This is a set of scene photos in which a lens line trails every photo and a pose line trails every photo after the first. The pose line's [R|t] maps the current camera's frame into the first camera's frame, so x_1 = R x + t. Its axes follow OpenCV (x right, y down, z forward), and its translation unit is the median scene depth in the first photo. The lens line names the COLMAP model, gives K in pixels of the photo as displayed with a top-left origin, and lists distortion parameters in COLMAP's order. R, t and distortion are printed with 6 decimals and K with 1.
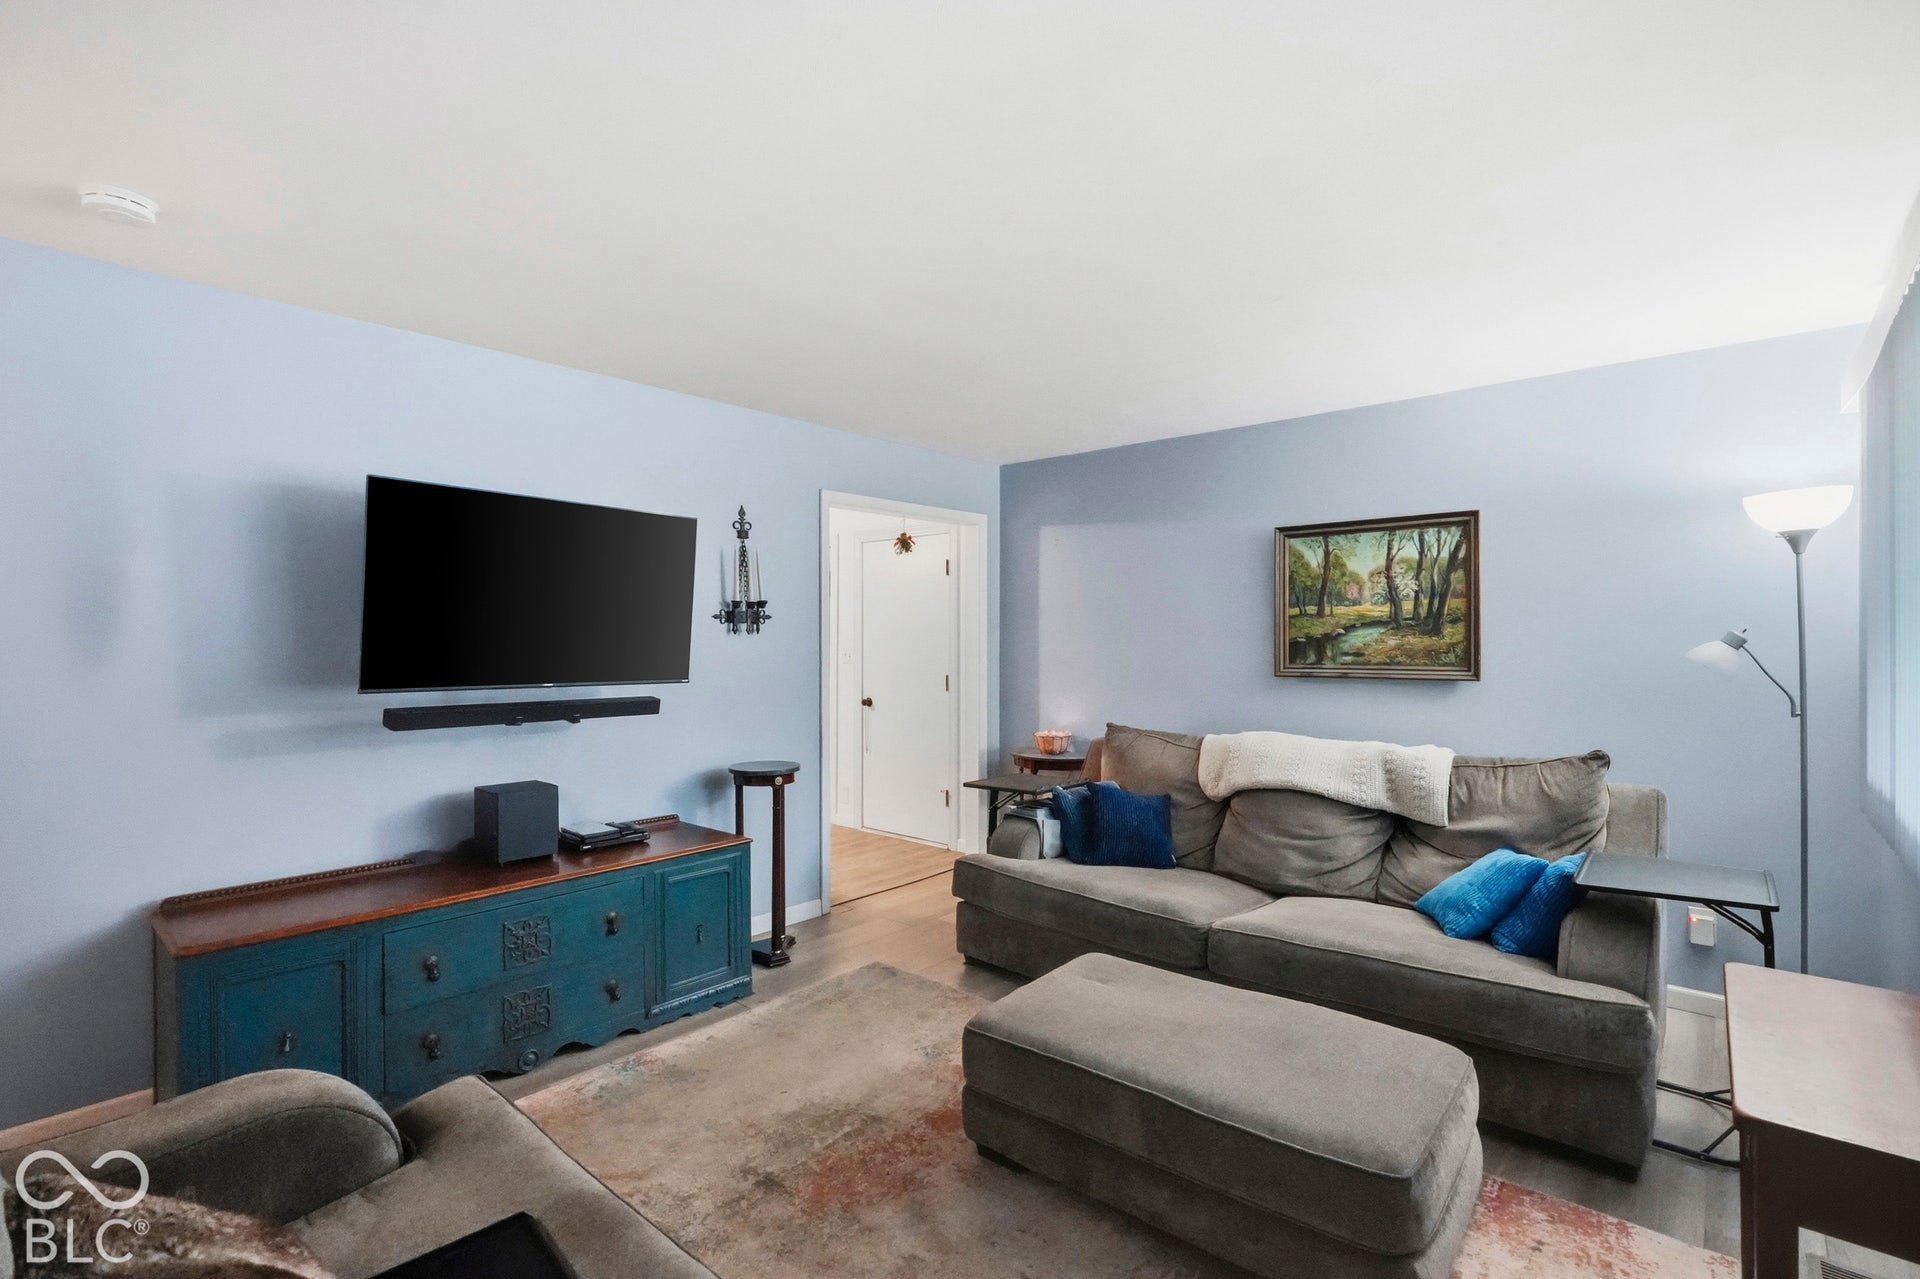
lens RADIAL K [[880.3, 0, 979.6], [0, 880.3, 647.2], [0, 0, 1]] dist [-0.009908, -0.000038]
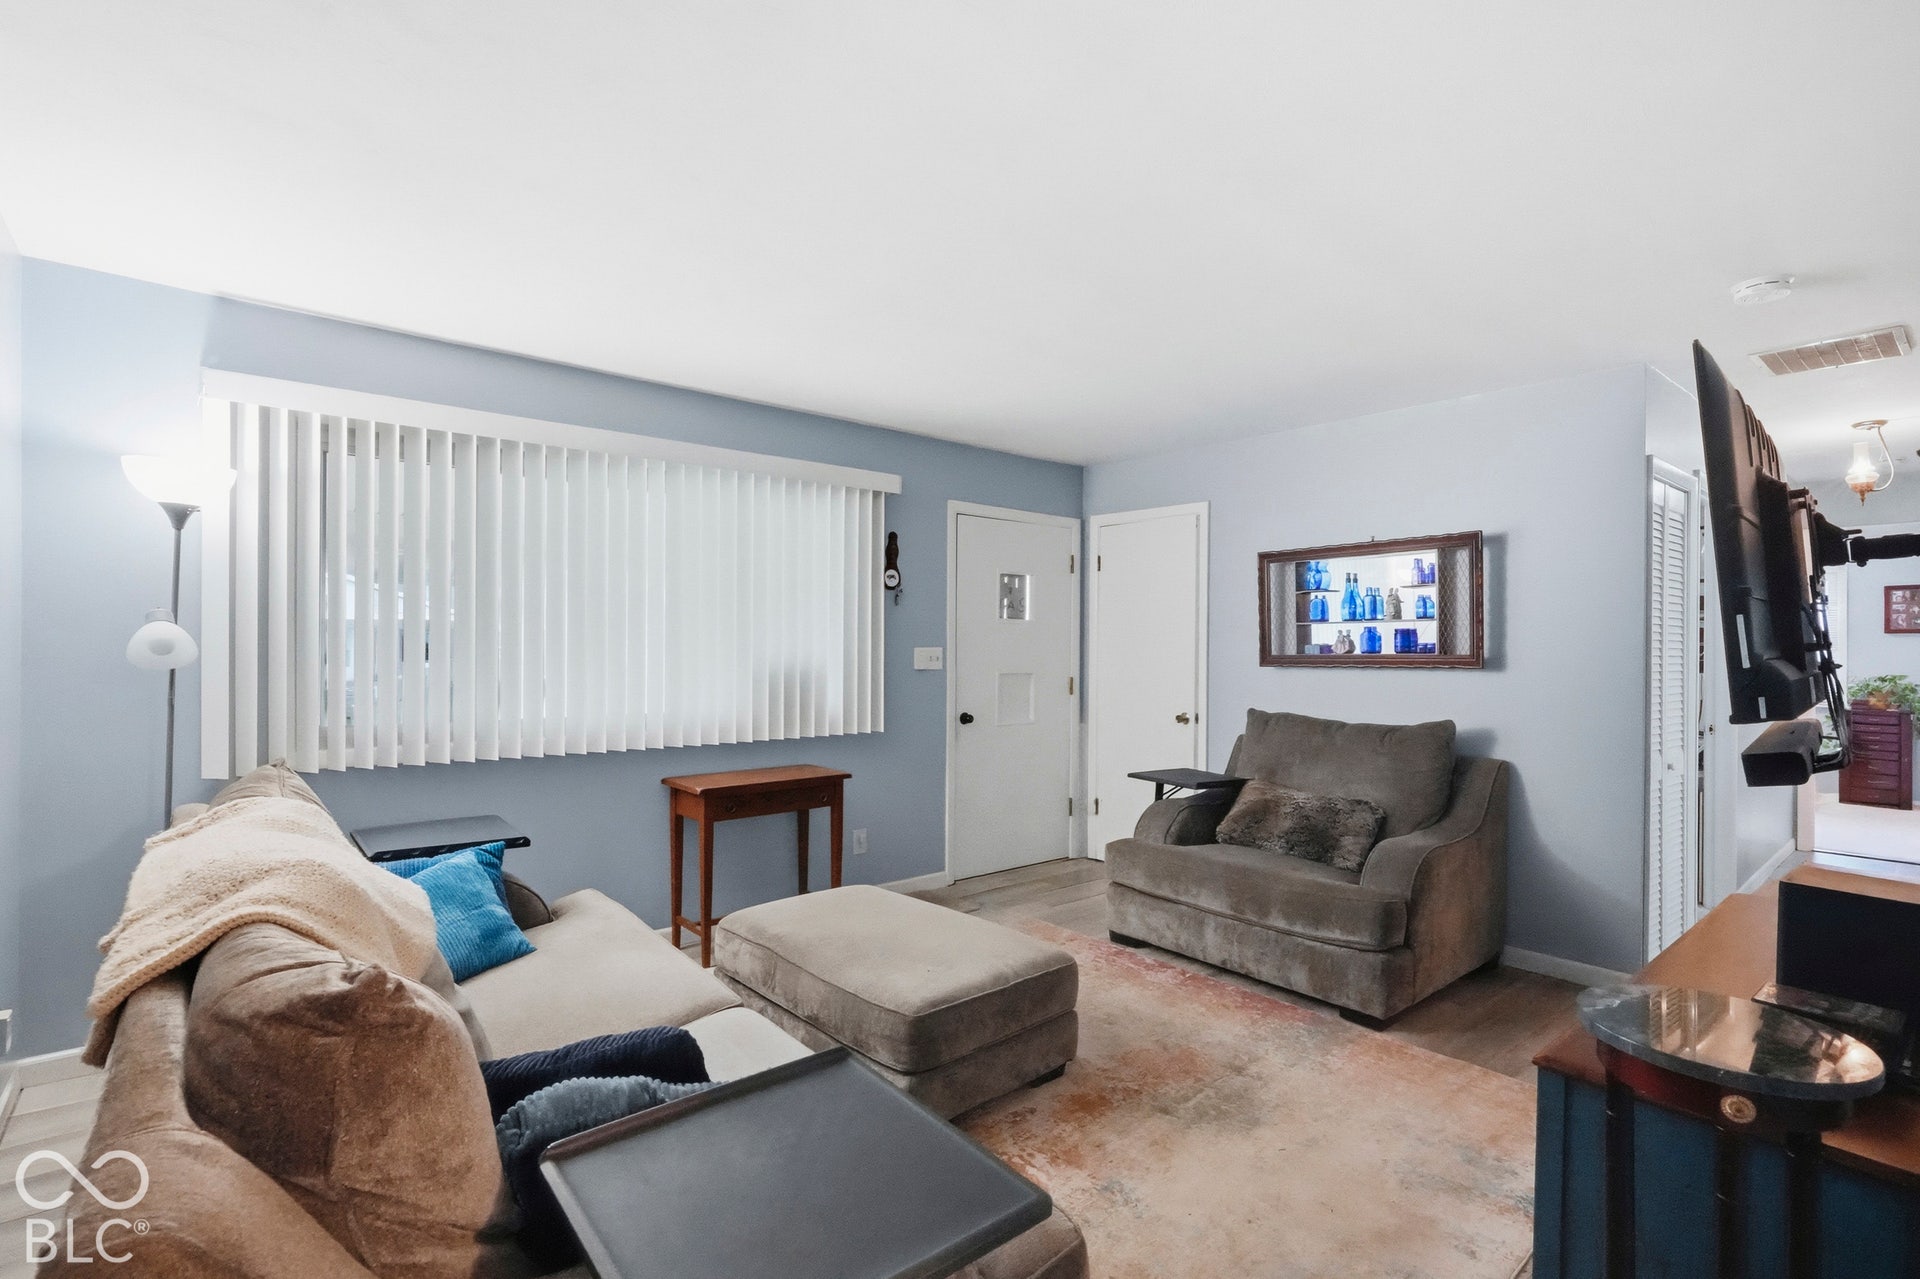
lens RADIAL K [[880.3, 0, 948.3], [0, 880.3, 643.0], [0, 0, 1]] dist [-0.009908, -0.000038]
pose [[-0.985713, -0.007651, 0.168257, -0.026336], [-0.008089, 0.999965, -0.001920, 0.008657], [-0.168237, -0.003254, -0.985741, 1.296671]]
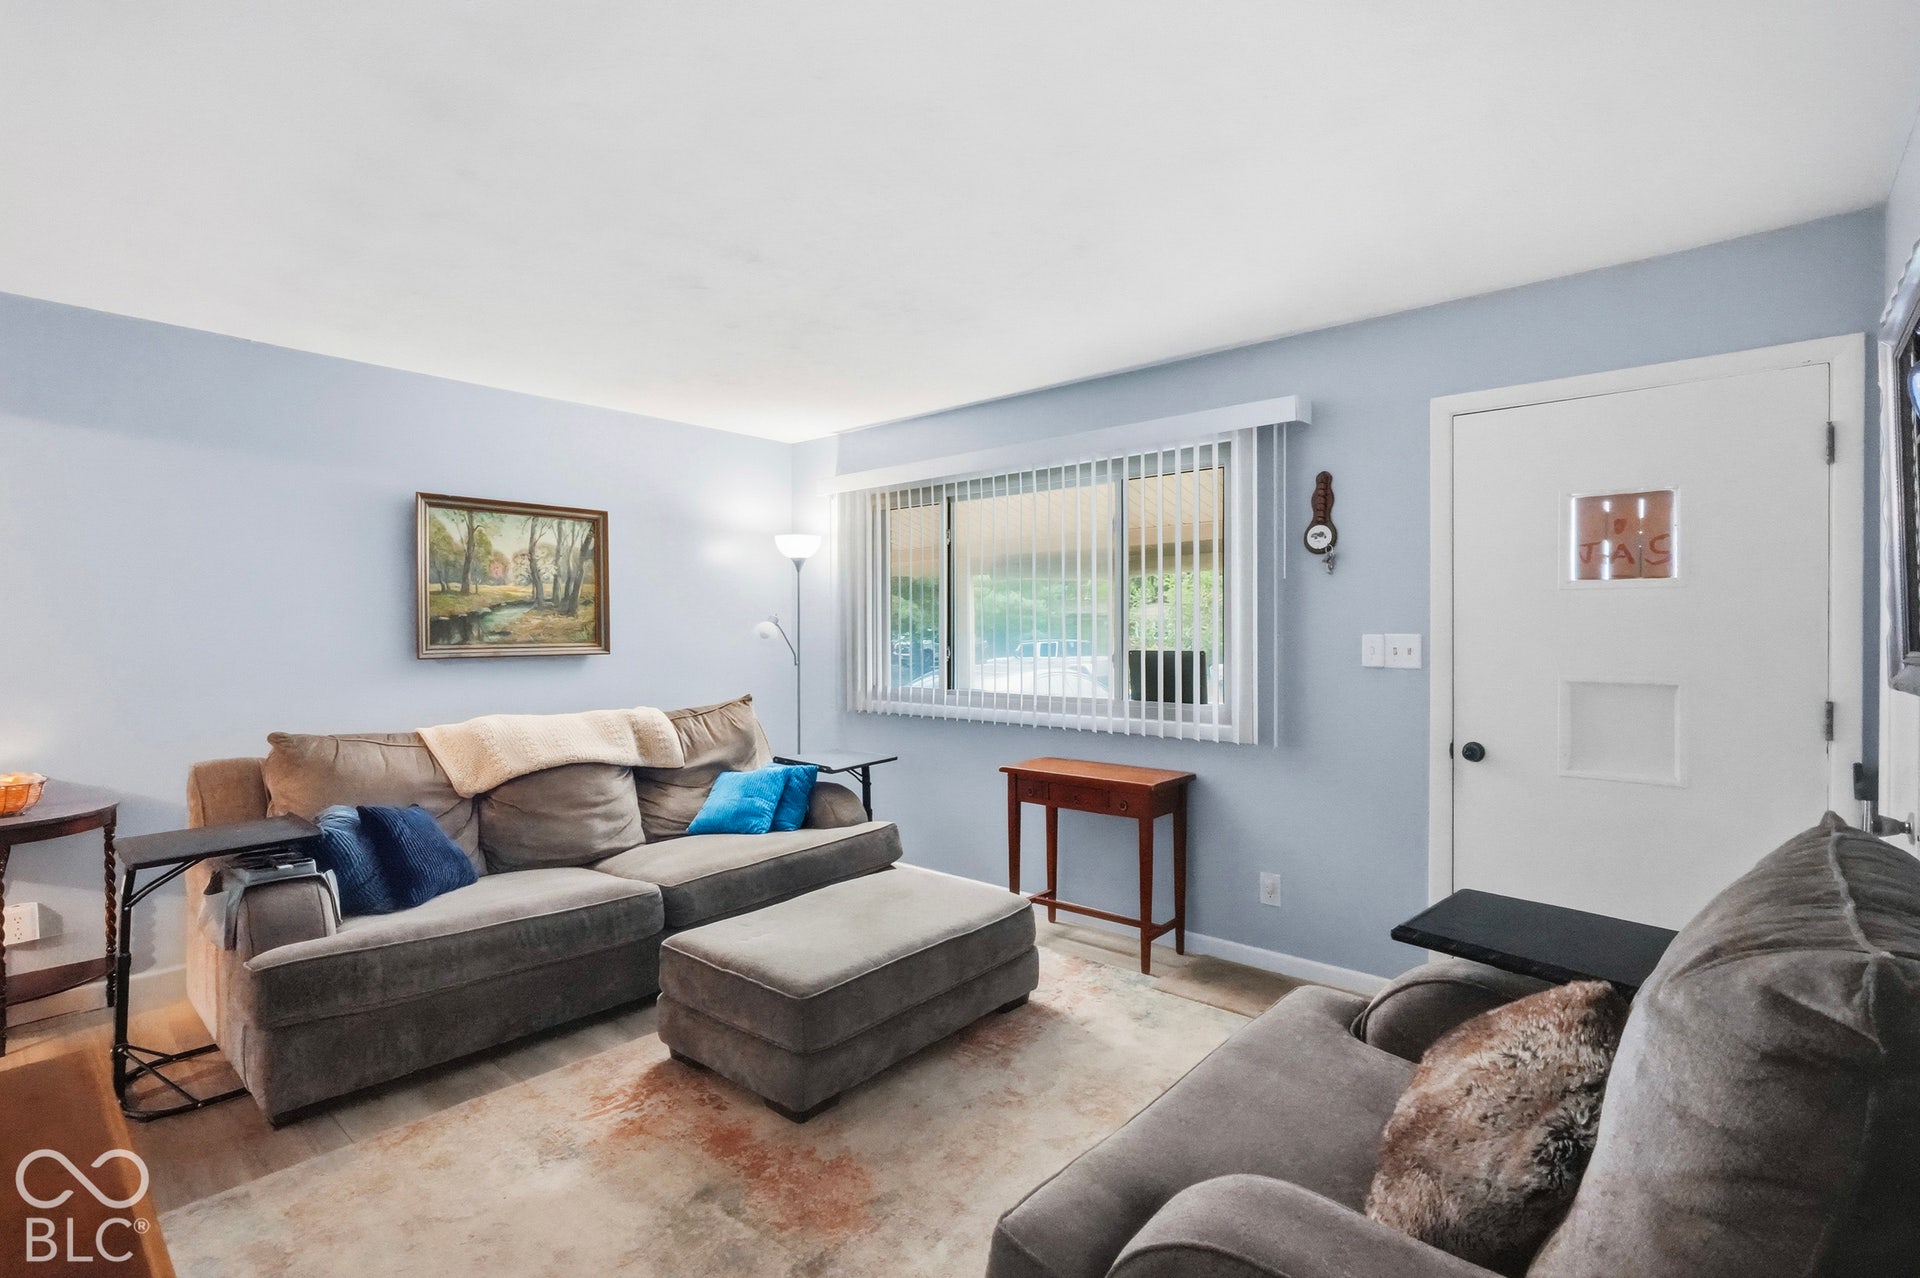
lens RADIAL K [[880.3, 0, 962.1], [0, 880.3, 635.0], [0, 0, 1]] dist [-0.009908, -0.000038]
pose [[0.009118, -0.009799, 0.999910, -0.601781], [0.006011, 0.999934, 0.009744, 0.003657], [-0.999940, 0.005922, 0.009176, 0.480194]]
